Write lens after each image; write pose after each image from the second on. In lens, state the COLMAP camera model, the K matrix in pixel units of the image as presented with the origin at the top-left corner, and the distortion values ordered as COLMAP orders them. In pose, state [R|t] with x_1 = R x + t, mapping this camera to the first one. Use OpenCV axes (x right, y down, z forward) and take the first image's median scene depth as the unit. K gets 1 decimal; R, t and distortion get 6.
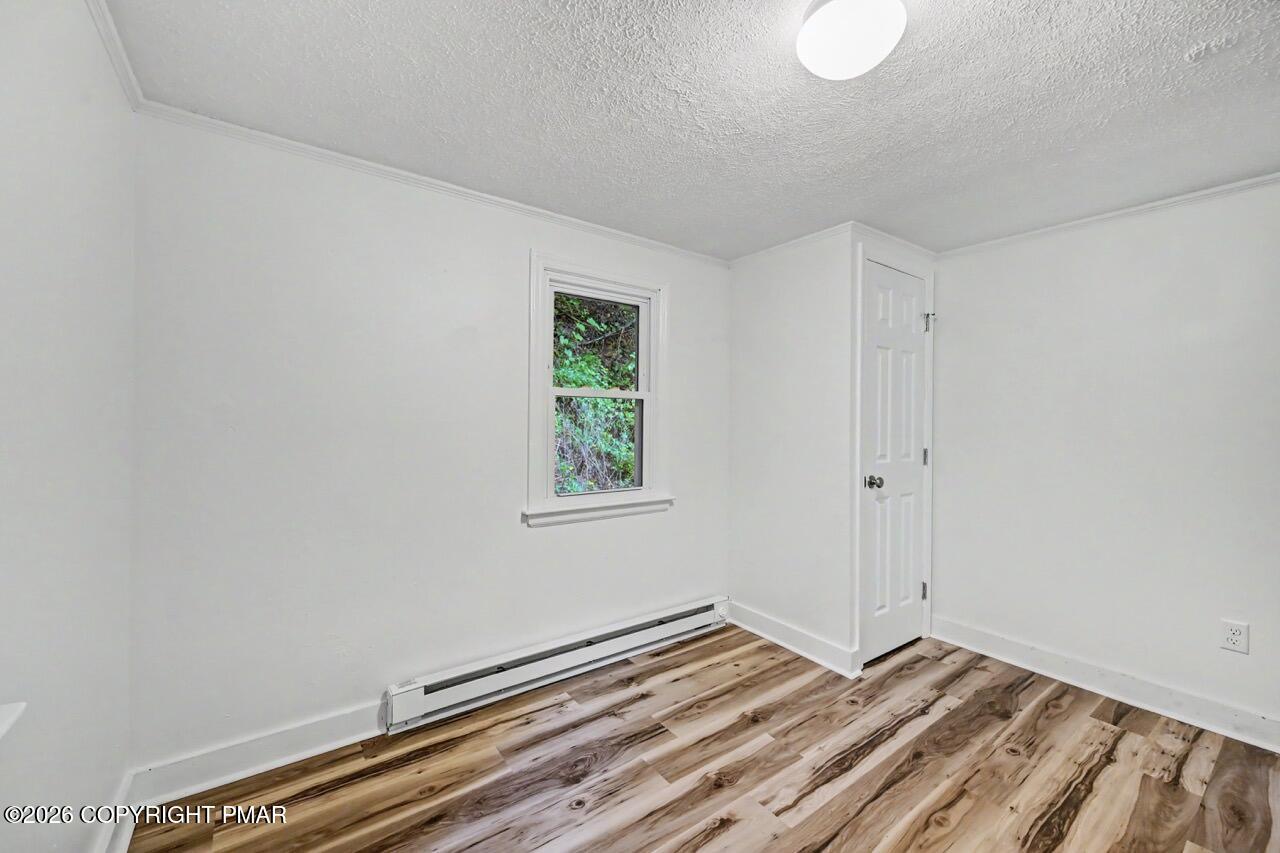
lens RADIAL K [[508.8, 0, 637.4], [0, 508.8, 421.5], [0, 0, 1]] dist [0.000593, 0.000326]
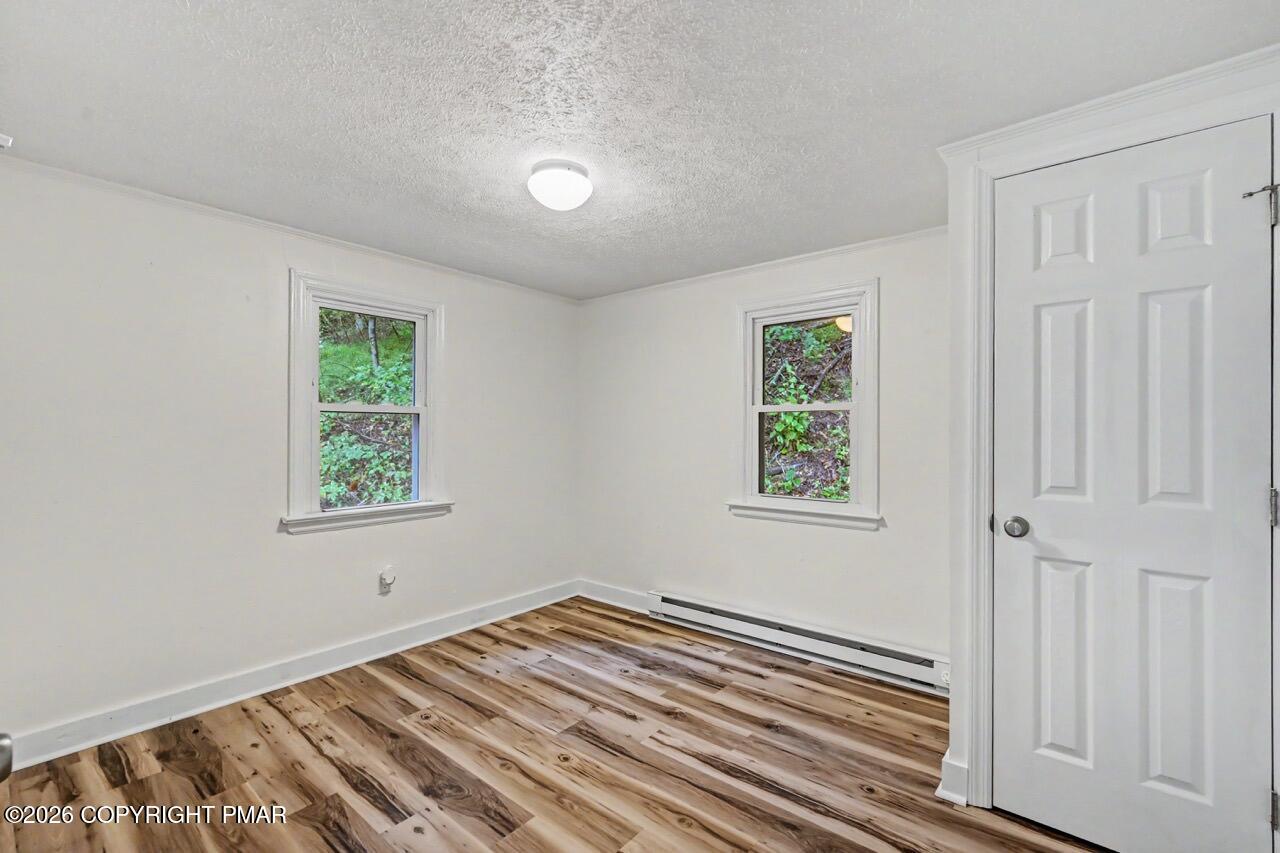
lens RADIAL K [[553.5, 0, 640.0], [0, 553.5, 426.5], [0, 0, 1]] dist [-0.001123, -0.000119]
pose [[0.242841, -0.020012, -0.969860, 1.242982], [0.002624, 0.999797, -0.019972, 0.009755], [0.970062, 0.002305, 0.242845, 0.477206]]
